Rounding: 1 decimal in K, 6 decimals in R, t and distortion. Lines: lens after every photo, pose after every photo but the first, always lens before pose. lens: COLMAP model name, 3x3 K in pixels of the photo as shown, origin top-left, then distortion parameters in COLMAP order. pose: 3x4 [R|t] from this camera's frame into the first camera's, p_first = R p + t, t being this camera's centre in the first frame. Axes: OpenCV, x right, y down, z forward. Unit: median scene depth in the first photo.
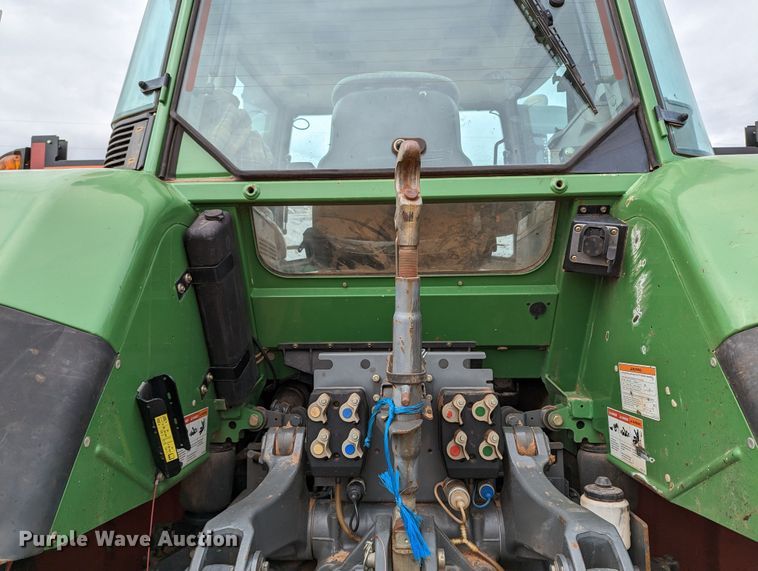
lens RADIAL K [[533.8, 0, 371.4], [0, 533.8, 286.1], [0, 0, 1]] dist [0.035099, -0.001096]
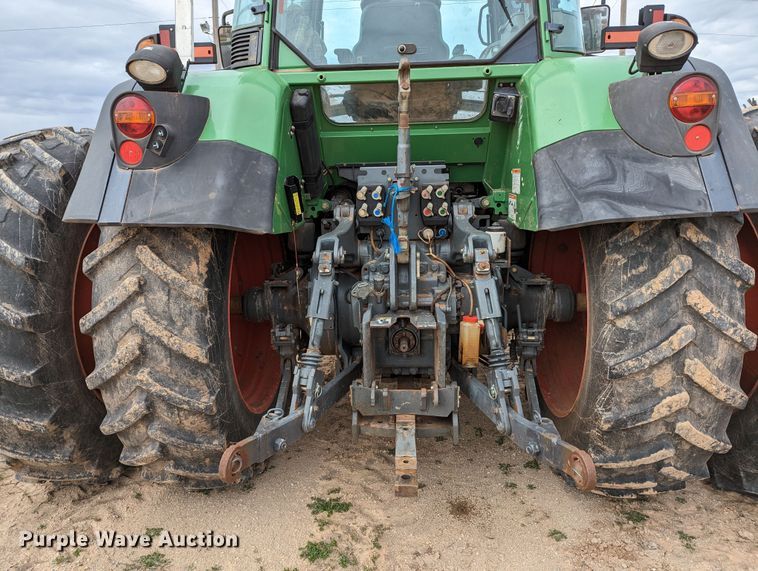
lens RADIAL K [[536.0, 0, 374.4], [0, 536.0, 284.5], [0, 0, 1]] dist [0.059814, -0.034659]
pose [[0.999702, -0.009365, -0.022535, -0.006354], [0.015594, 0.955457, 0.294719, -0.043458], [0.018771, -0.294983, 0.955318, -1.026698]]
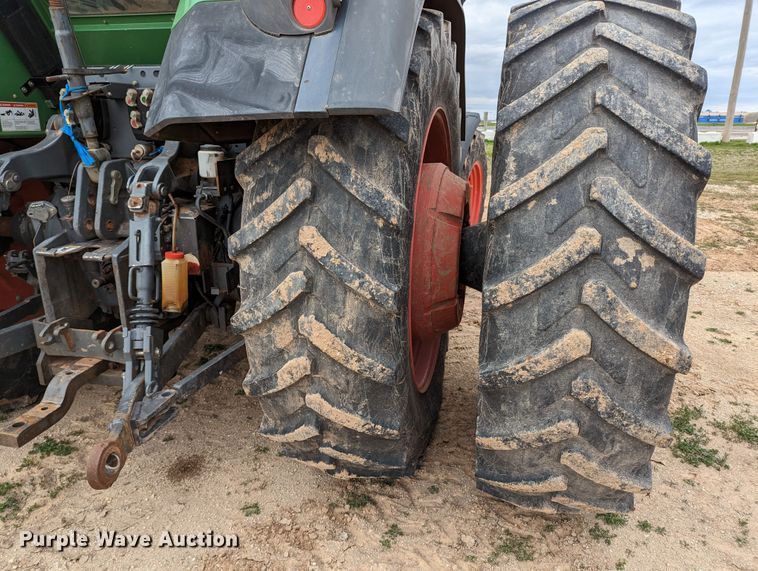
lens RADIAL K [[521.3, 0, 383.9], [0, 521.3, 295.4], [0, 0, 1]] dist [0.060475, -0.020146]
pose [[0.981358, 0.074942, -0.176973, 1.209537], [-0.000501, 0.921834, 0.387585, 0.141985], [0.192186, -0.380271, 0.904687, -0.585951]]
